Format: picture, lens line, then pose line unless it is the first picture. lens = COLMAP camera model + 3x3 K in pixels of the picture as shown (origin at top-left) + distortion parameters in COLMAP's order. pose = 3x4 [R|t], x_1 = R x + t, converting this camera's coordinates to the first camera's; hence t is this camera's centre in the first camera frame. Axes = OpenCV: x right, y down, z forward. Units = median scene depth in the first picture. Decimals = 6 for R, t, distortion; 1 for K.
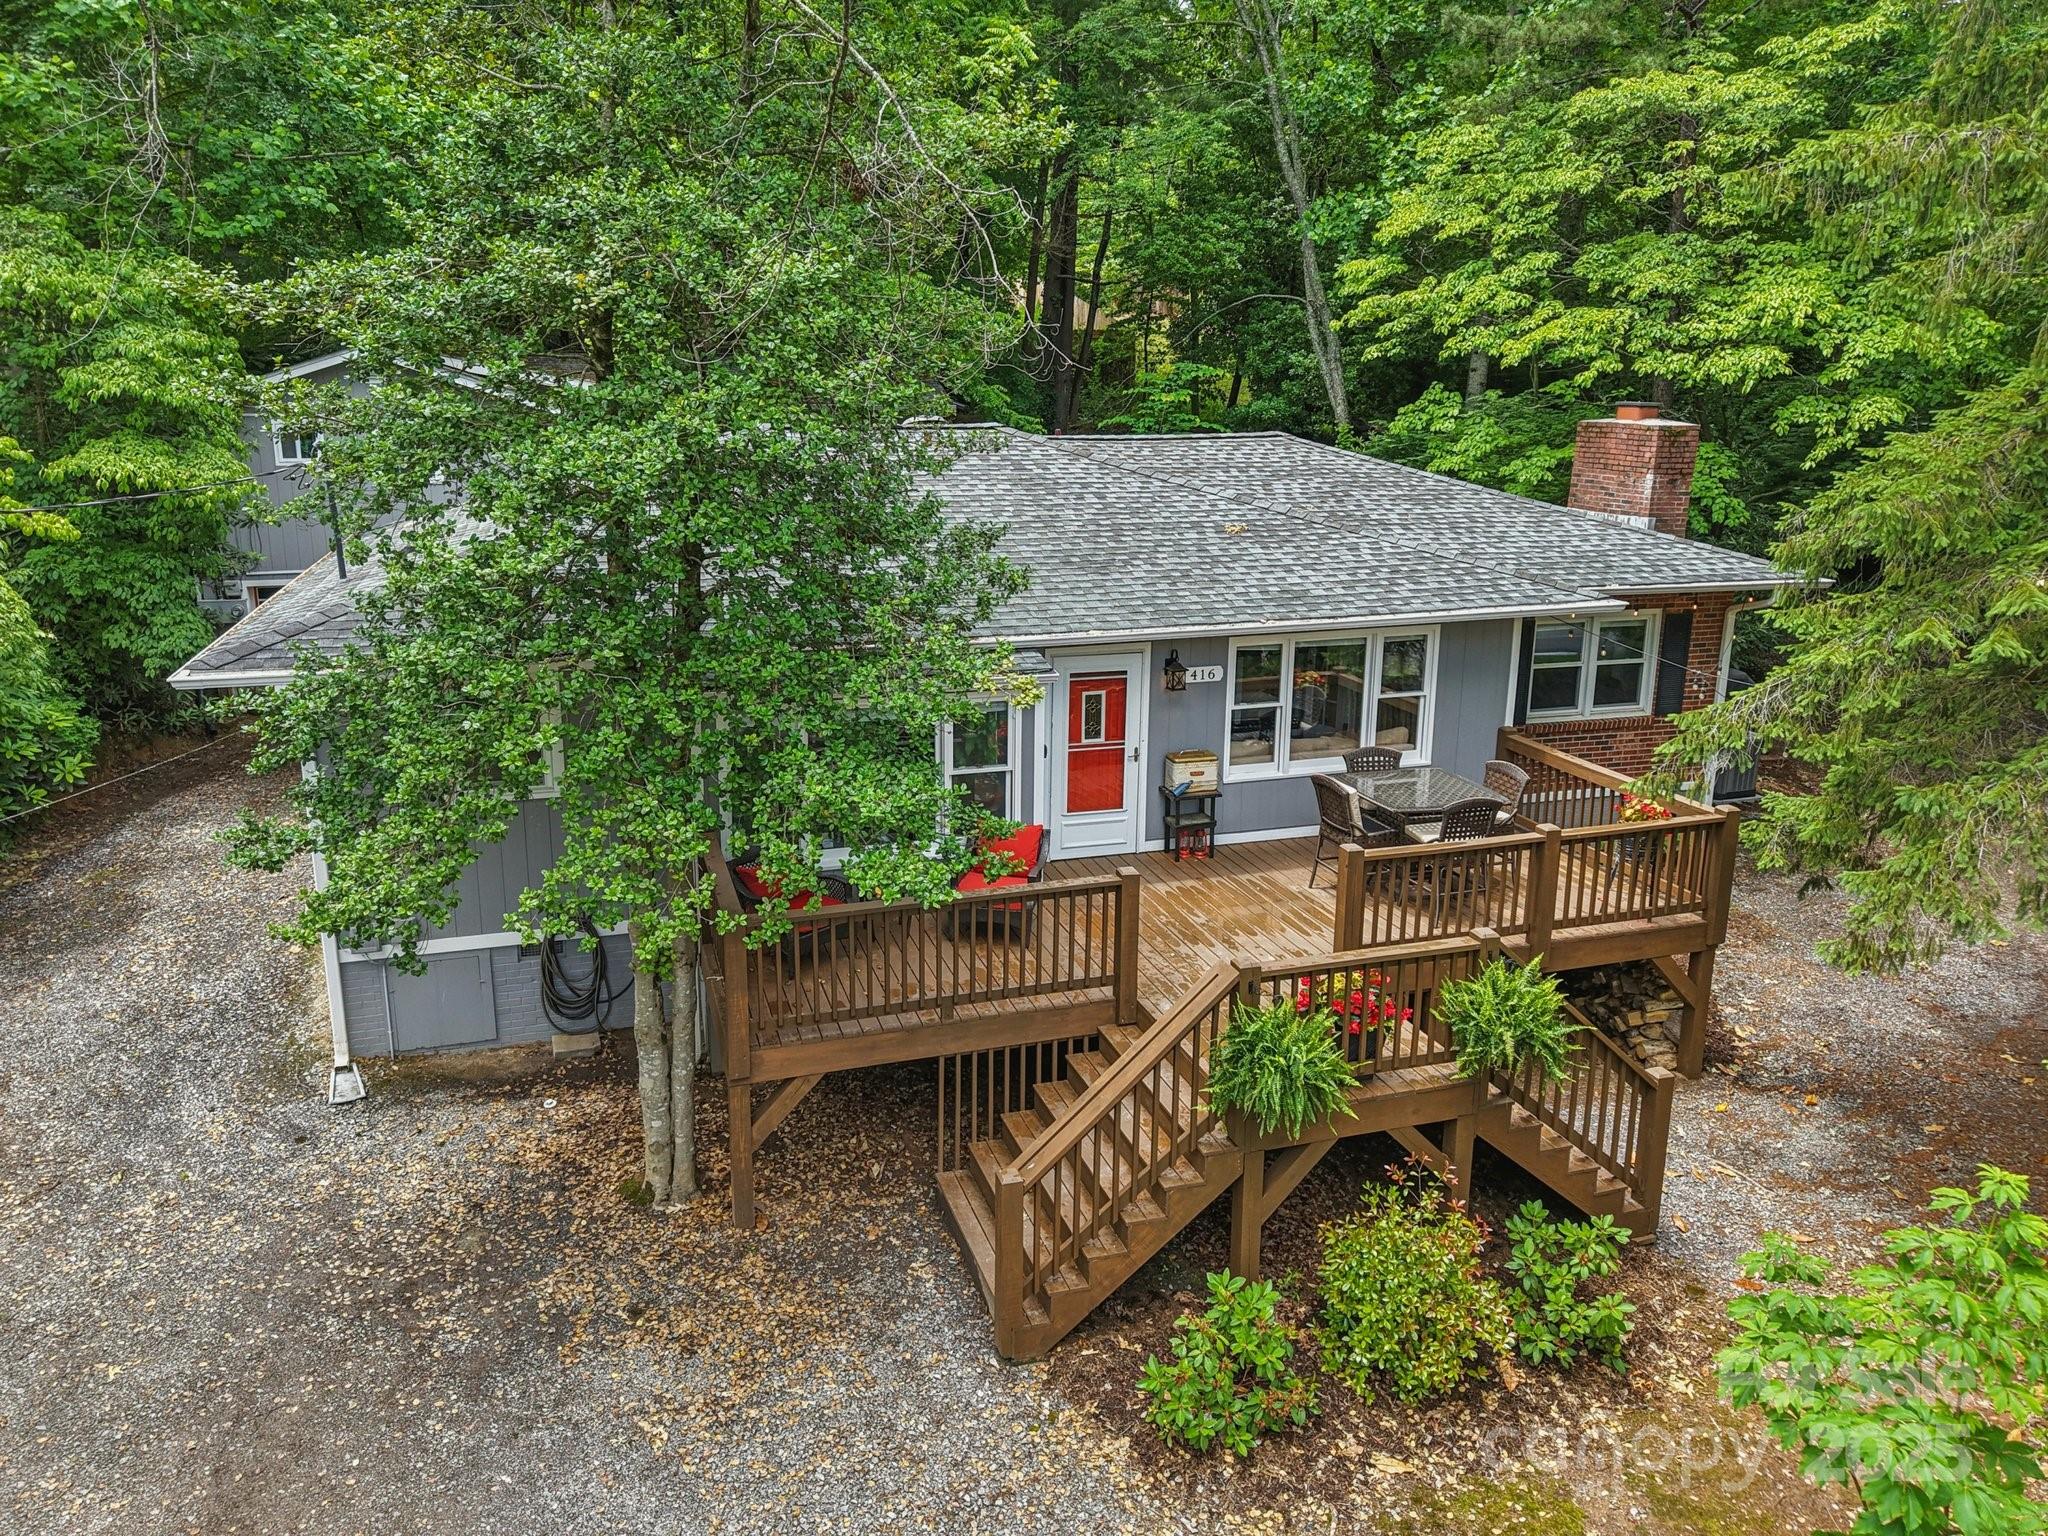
lens RADIAL K [[1442.2, 0, 986.3], [0, 1442.2, 693.8], [0, 0, 1]] dist [0.005405, 0.001520]
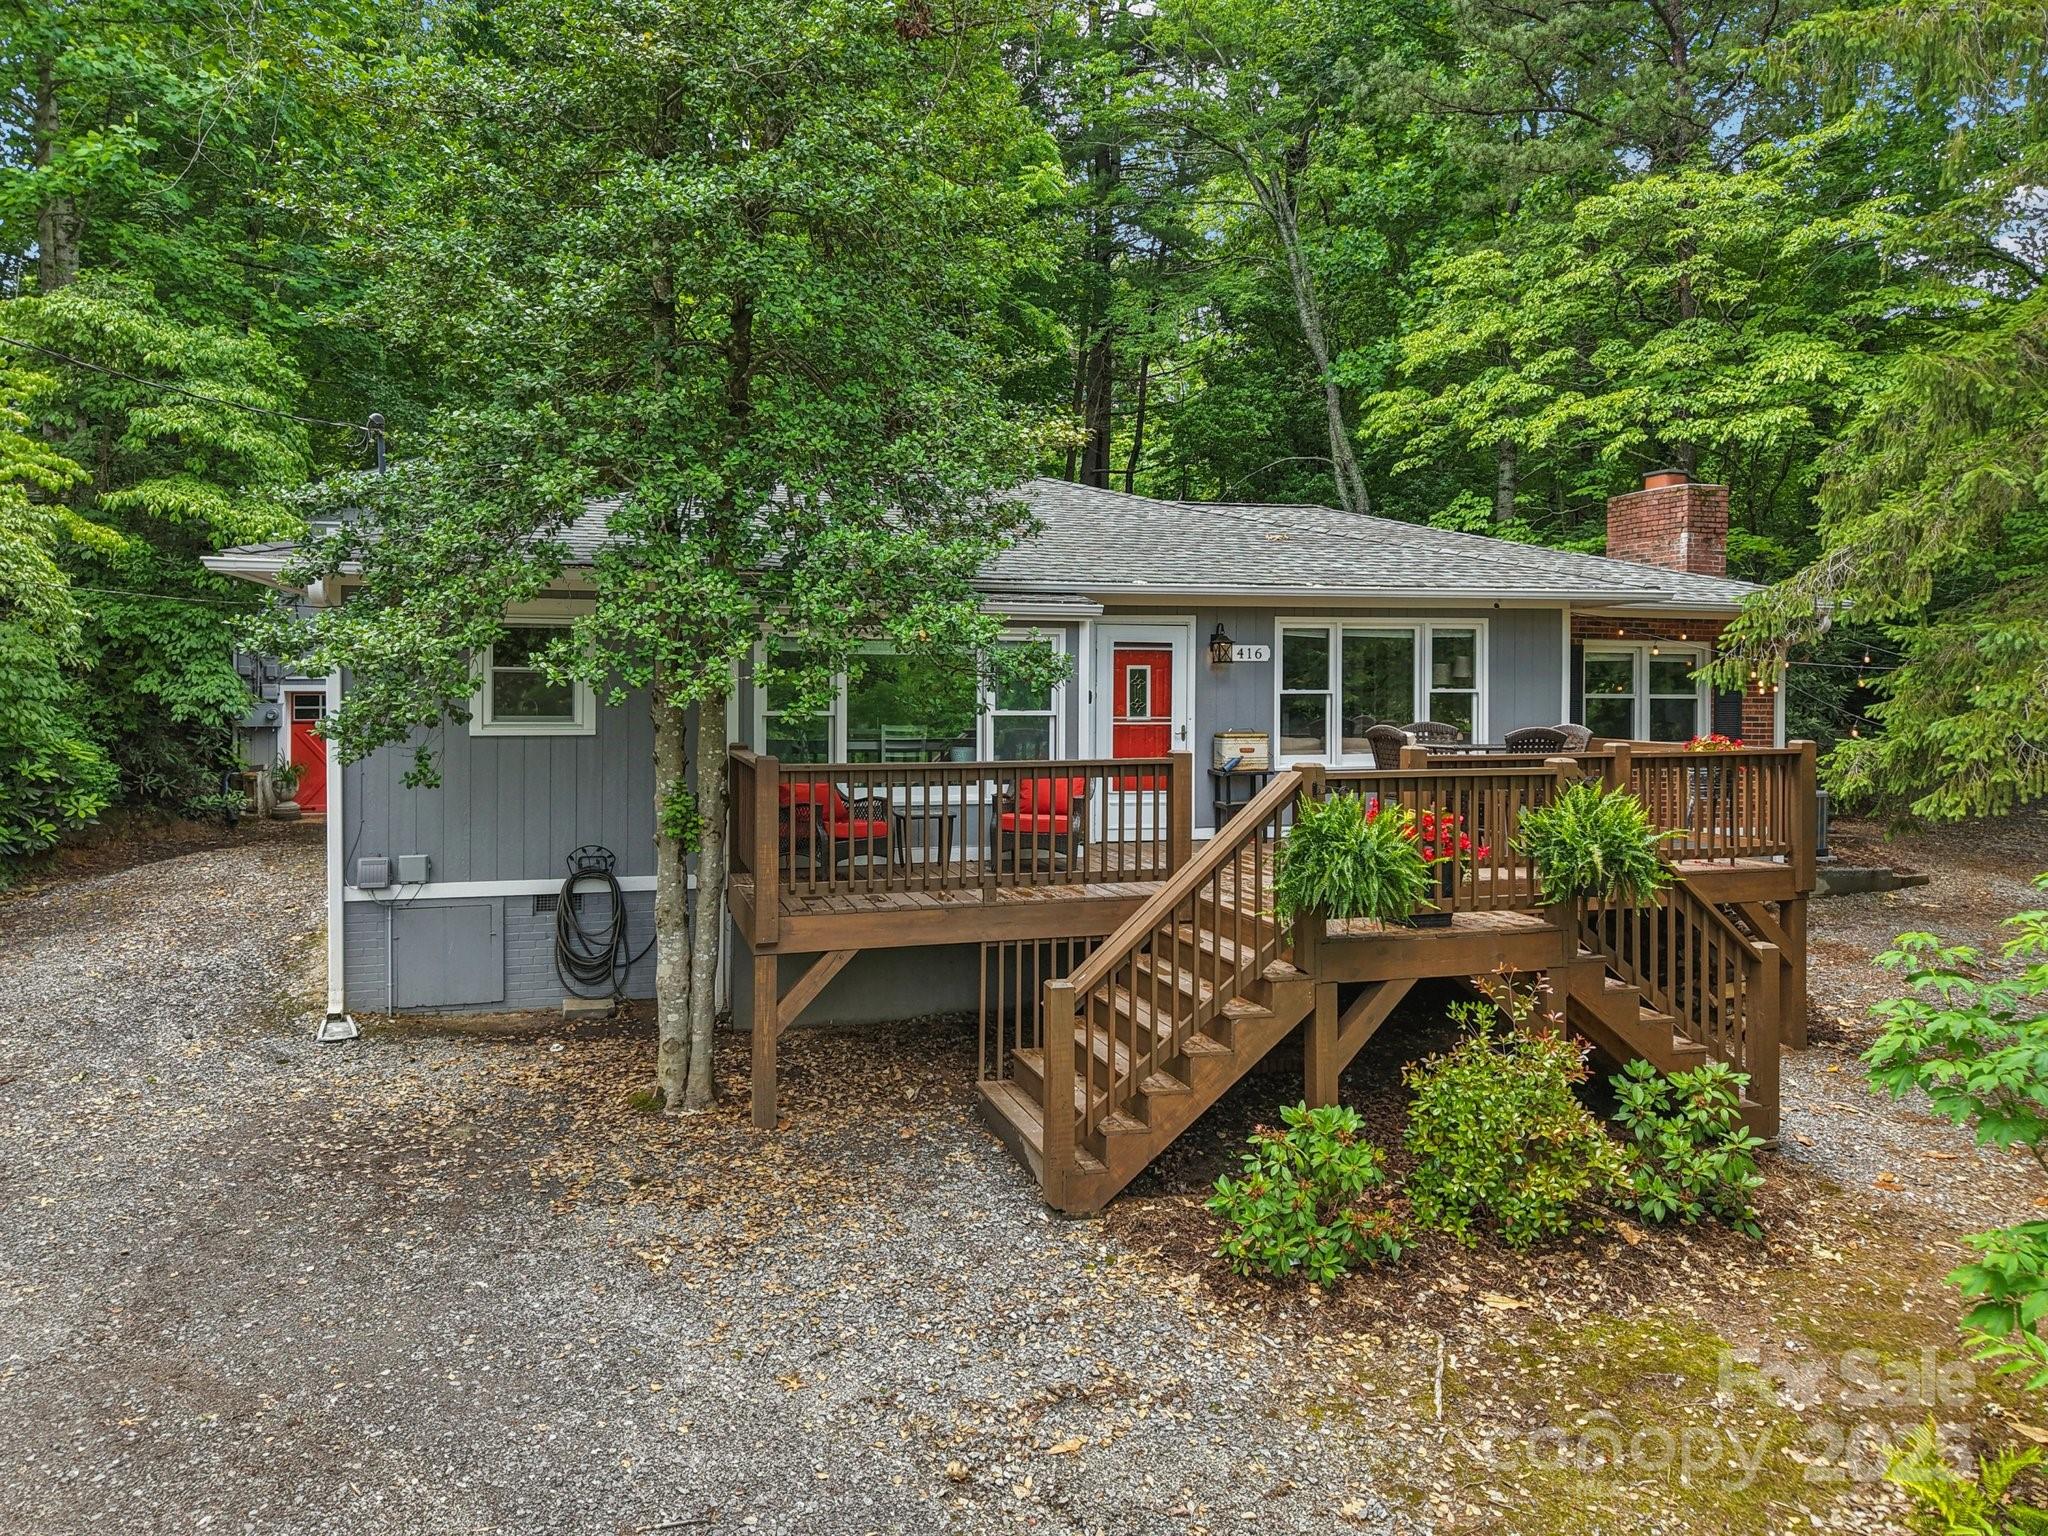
lens RADIAL K [[1443.9, 0, 1017.0], [0, 1443.9, 675.9], [0, 0, 1]] dist [0.003134, 0.005172]
pose [[0.999990, -0.002025, -0.004038, -0.004684], [0.001107, 0.976472, -0.215639, 0.248807], [0.004379, 0.215633, 0.976465, 0.050430]]
